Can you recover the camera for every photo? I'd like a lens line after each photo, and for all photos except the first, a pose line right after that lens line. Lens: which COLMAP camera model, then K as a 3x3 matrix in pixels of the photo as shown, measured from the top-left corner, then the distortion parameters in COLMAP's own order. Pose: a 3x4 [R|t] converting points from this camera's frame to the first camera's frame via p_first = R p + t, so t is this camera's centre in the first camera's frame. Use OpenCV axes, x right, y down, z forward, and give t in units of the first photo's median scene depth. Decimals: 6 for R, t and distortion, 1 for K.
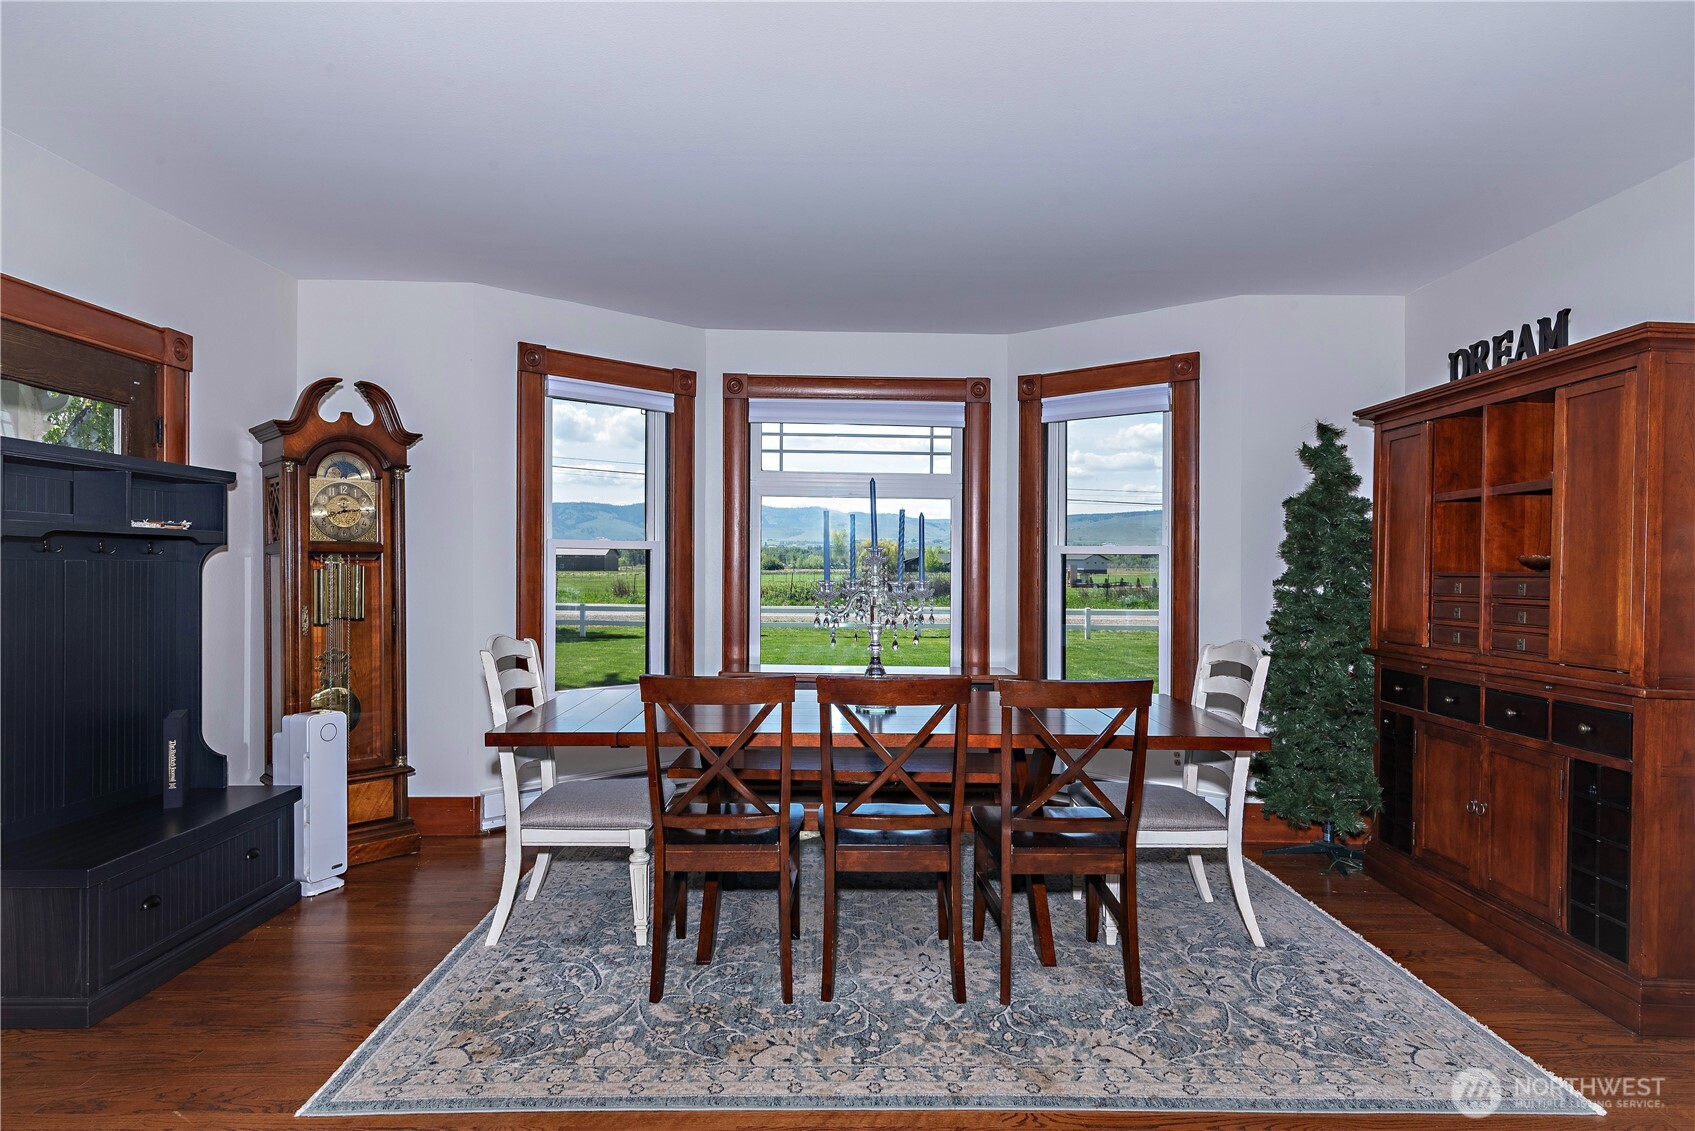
lens RADIAL K [[948.0, 0, 847.5], [0, 948.0, 565.5], [0, 0, 1]] dist [0.001091, 0.000268]
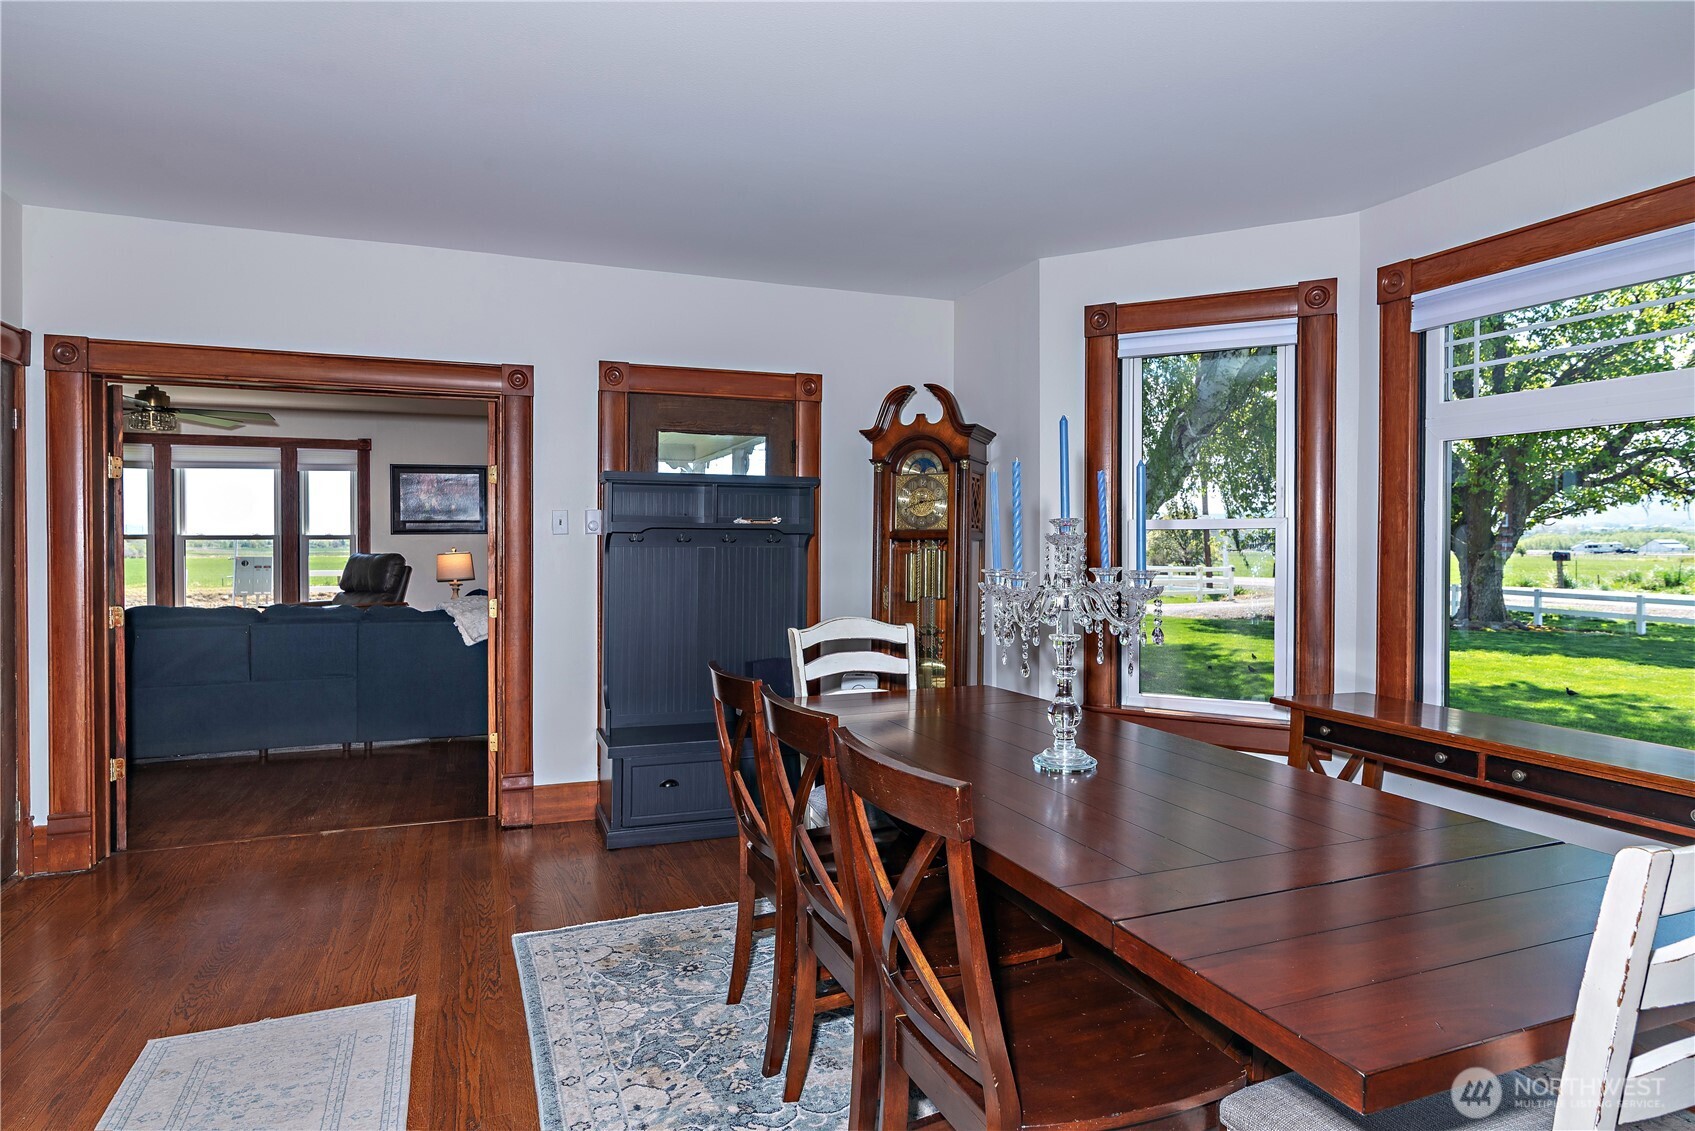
lens RADIAL K [[948.0, 0, 847.5], [0, 948.0, 565.5], [0, 0, 1]] dist [0.001091, 0.000268]
pose [[0.354369, 0.022925, -0.934824, 0.518748], [0.006599, 0.999613, 0.027015, -0.012698], [0.935082, -0.015742, 0.354081, 0.536586]]
